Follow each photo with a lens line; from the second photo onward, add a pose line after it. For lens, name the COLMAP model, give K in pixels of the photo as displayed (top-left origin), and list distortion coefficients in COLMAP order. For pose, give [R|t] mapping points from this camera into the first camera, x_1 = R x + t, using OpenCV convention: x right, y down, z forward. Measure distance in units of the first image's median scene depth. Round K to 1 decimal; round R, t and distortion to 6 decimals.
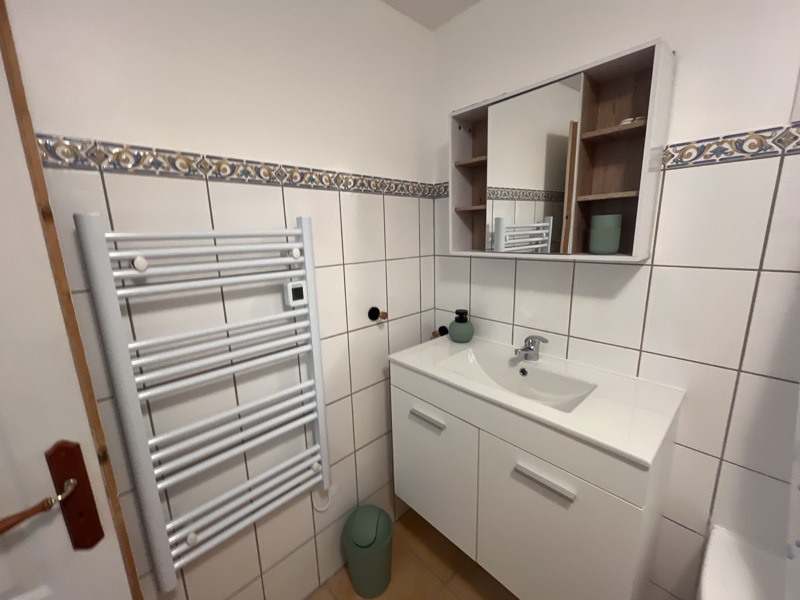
lens RADIAL K [[320.1, 0, 400.0], [0, 320.1, 300.0], [0, 0, 1]] dist [0.001288, 0.000219]
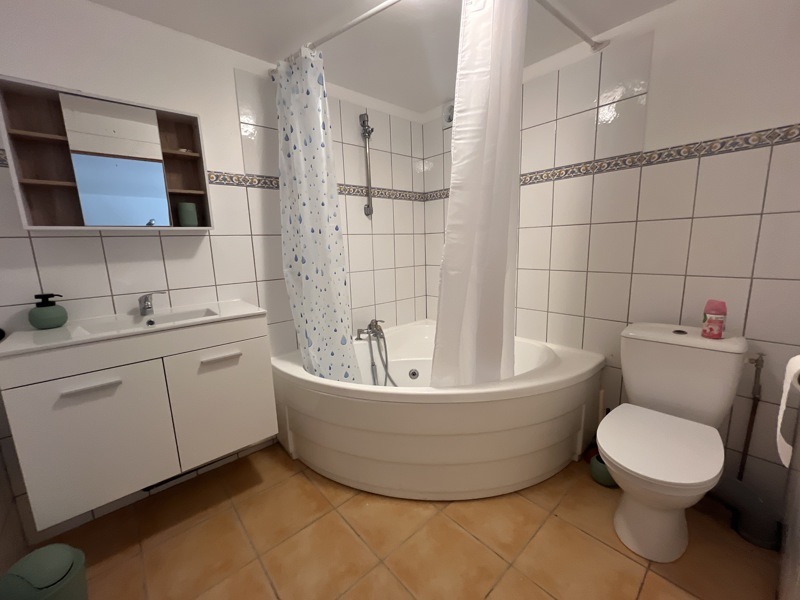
lens RADIAL K [[320.1, 0, 400.0], [0, 320.1, 300.0], [0, 0, 1]] dist [0.001288, 0.000219]
pose [[0.014329, -0.151122, 0.988411, -0.946089], [0.237653, 0.960701, 0.143440, 0.217237], [-0.971244, 0.232844, 0.049680, -0.040514]]
